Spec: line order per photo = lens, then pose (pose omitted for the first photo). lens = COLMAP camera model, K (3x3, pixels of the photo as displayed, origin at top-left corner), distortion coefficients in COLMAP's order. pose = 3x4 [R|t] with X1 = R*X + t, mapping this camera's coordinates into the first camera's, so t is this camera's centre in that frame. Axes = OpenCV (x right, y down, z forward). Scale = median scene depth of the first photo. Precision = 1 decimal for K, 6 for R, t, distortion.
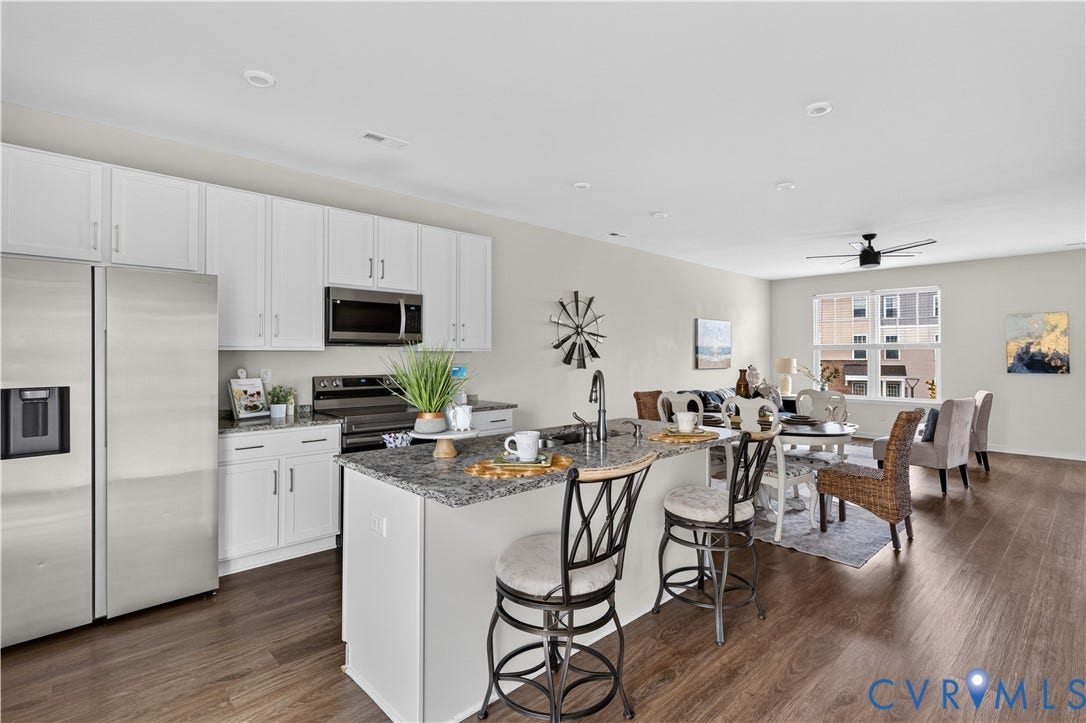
lens RADIAL K [[530.1, 0, 546.5], [0, 530.1, 345.0], [0, 0, 1]] dist [-0.001188, 0.000638]
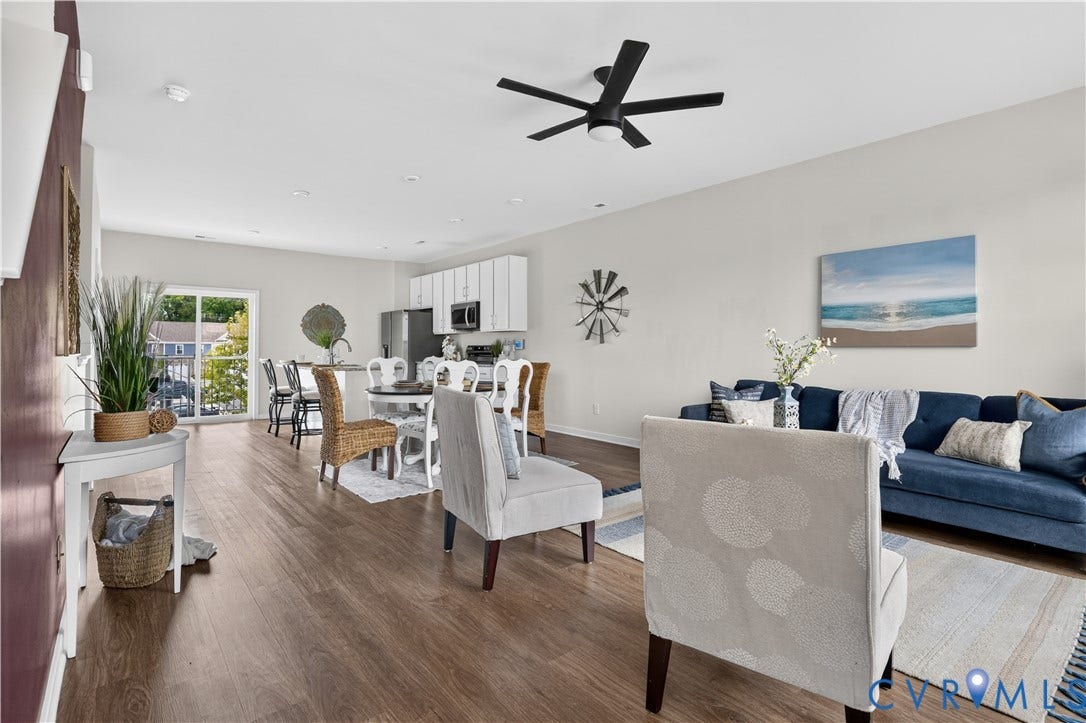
lens RADIAL K [[530.1, 0, 546.5], [0, 530.1, 345.0], [0, 0, 1]] dist [-0.001188, 0.000638]
pose [[-0.071822, -0.009094, -0.997376, 1.115461], [0.018106, 0.999782, -0.010420, 0.056918], [0.997253, -0.018807, -0.071641, 0.971125]]
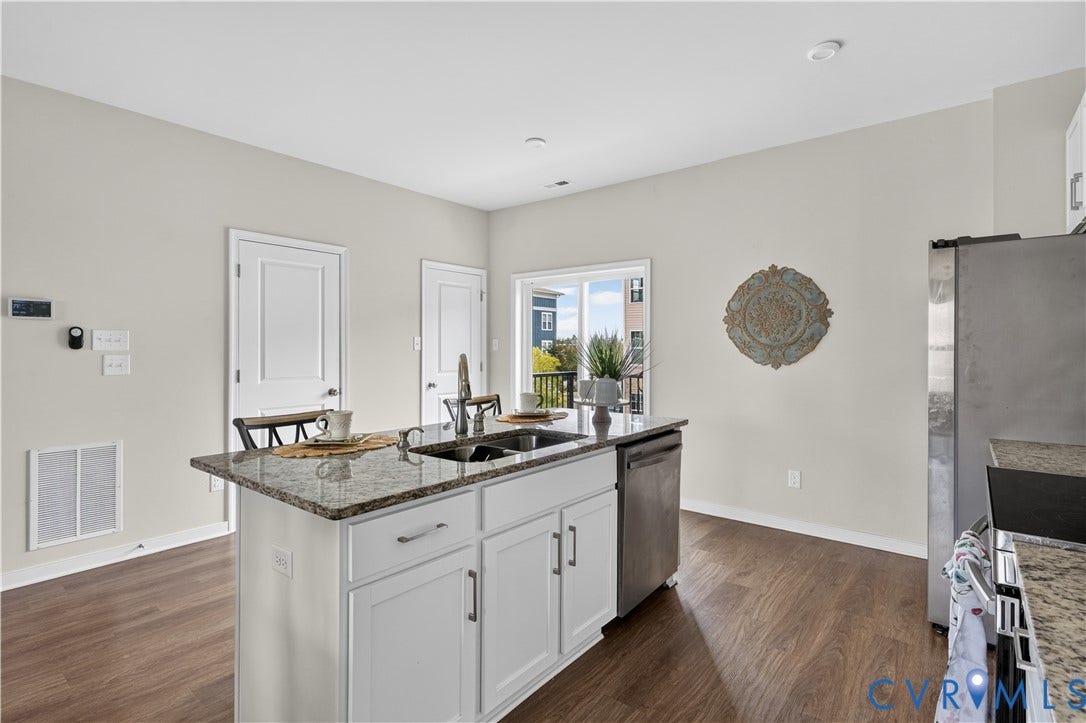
lens RADIAL K [[515.2, 0, 543.9], [0, 515.2, 354.0], [0, 0, 1]] dist [0.000835, 0.000174]
pose [[-0.993305, -0.003242, -0.115478, 0.029739], [-0.002134, 0.999951, -0.009714, 0.025922], [0.115504, -0.009403, -0.993263, 0.824841]]
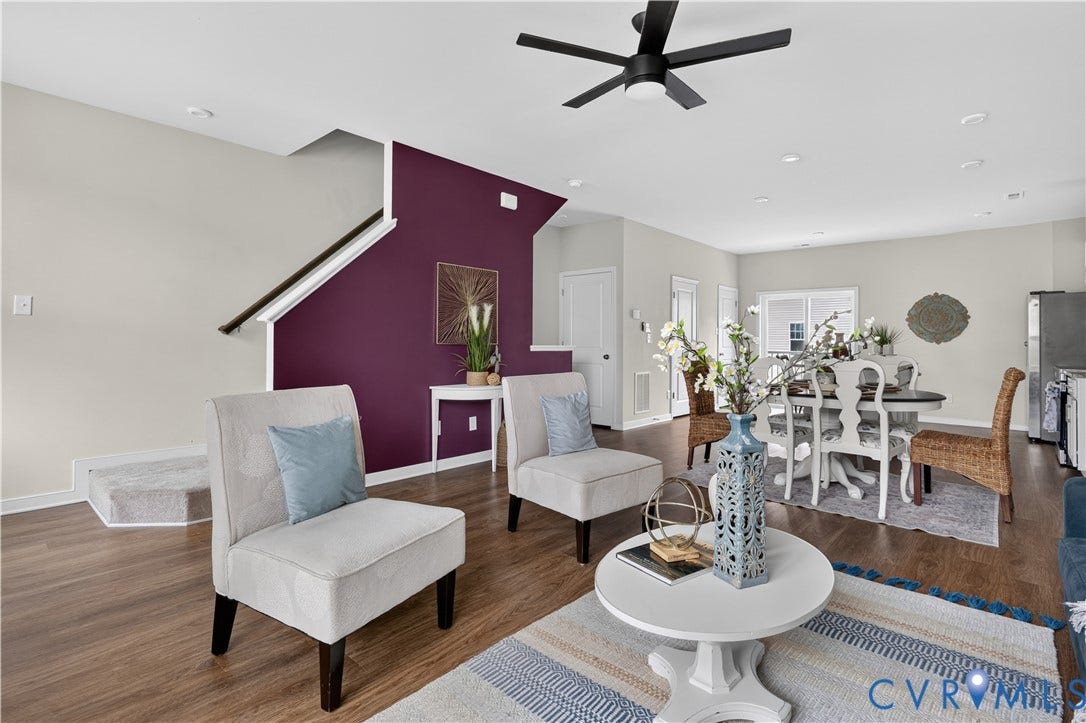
lens RADIAL K [[520.7, 0, 542.6], [0, 520.7, 334.5], [0, 0, 1]] dist [0.001158, 0.000647]
pose [[-0.996492, -0.014147, -0.082488, 0.725922], [-0.011511, 0.999411, -0.032342, 0.064380], [0.082897, -0.031279, -0.996067, 1.406911]]
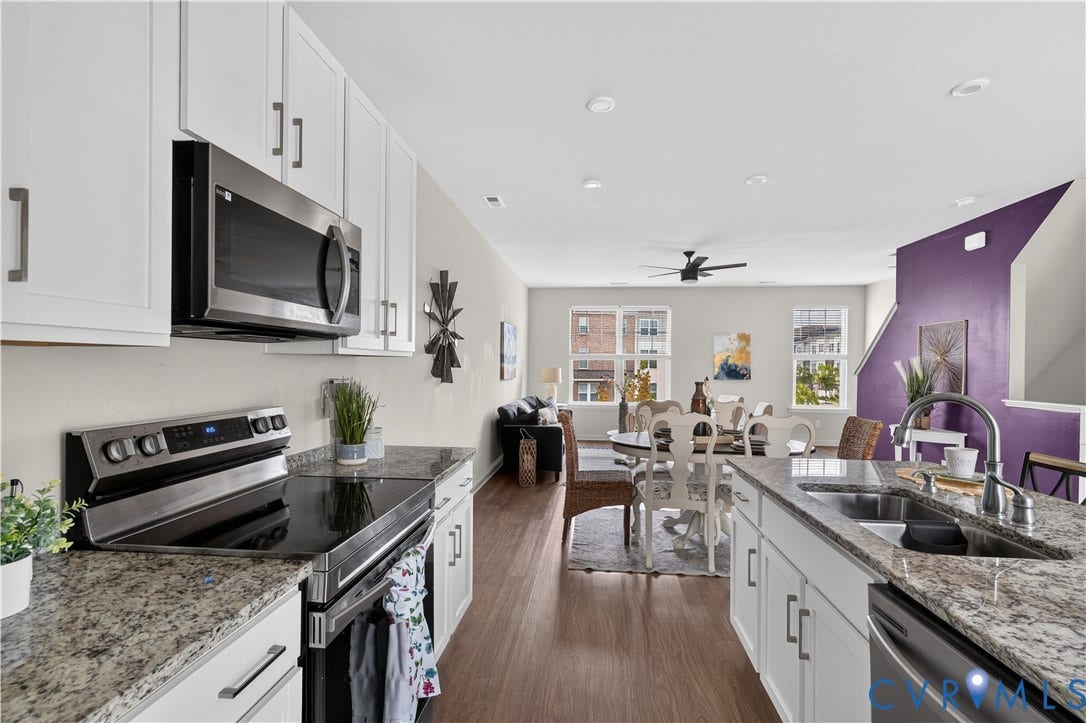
lens RADIAL K [[513.9, 0, 543.7], [0, 513.9, 366.4], [0, 0, 1]] dist [0.001236, 0.000180]
pose [[0.761307, 0.002492, 0.648387, -0.281313], [-0.018166, 0.999682, 0.017487, 0.008148], [-0.648137, -0.025091, 0.761110, 0.396504]]
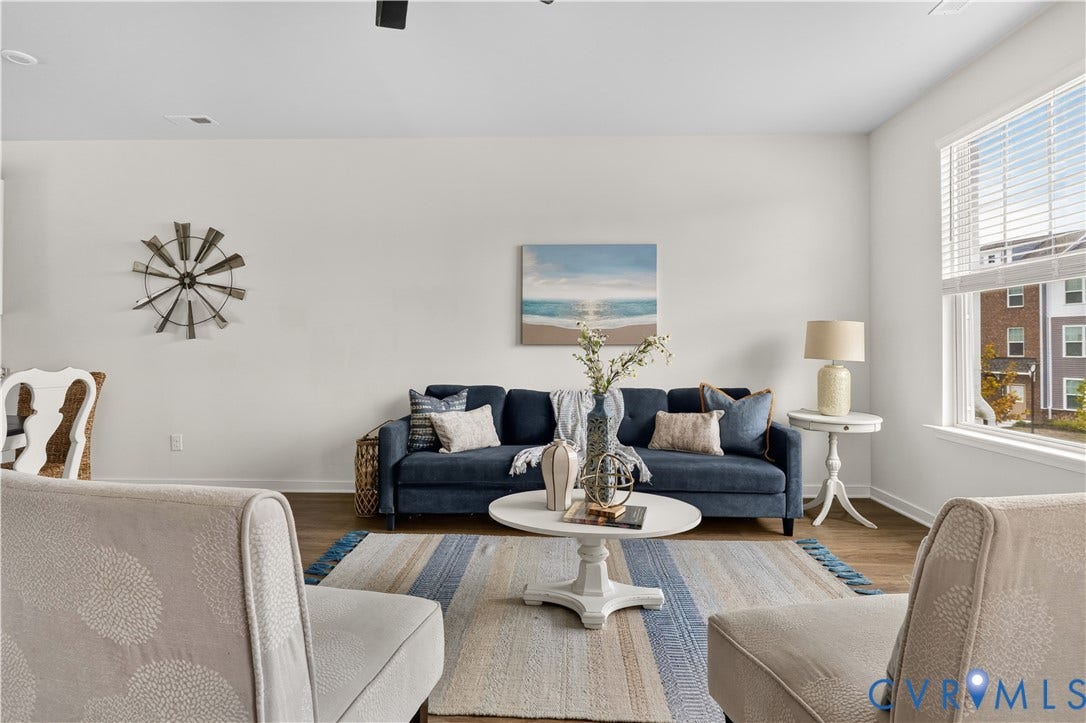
lens RADIAL K [[530.1, 0, 546.5], [0, 530.1, 345.0], [0, 0, 1]] dist [-0.001188, 0.000638]
pose [[0.706899, -0.006380, -0.707286, 0.856377], [0.014421, 0.999881, 0.005393, 0.055580], [0.707168, -0.014012, 0.706907, 0.848994]]
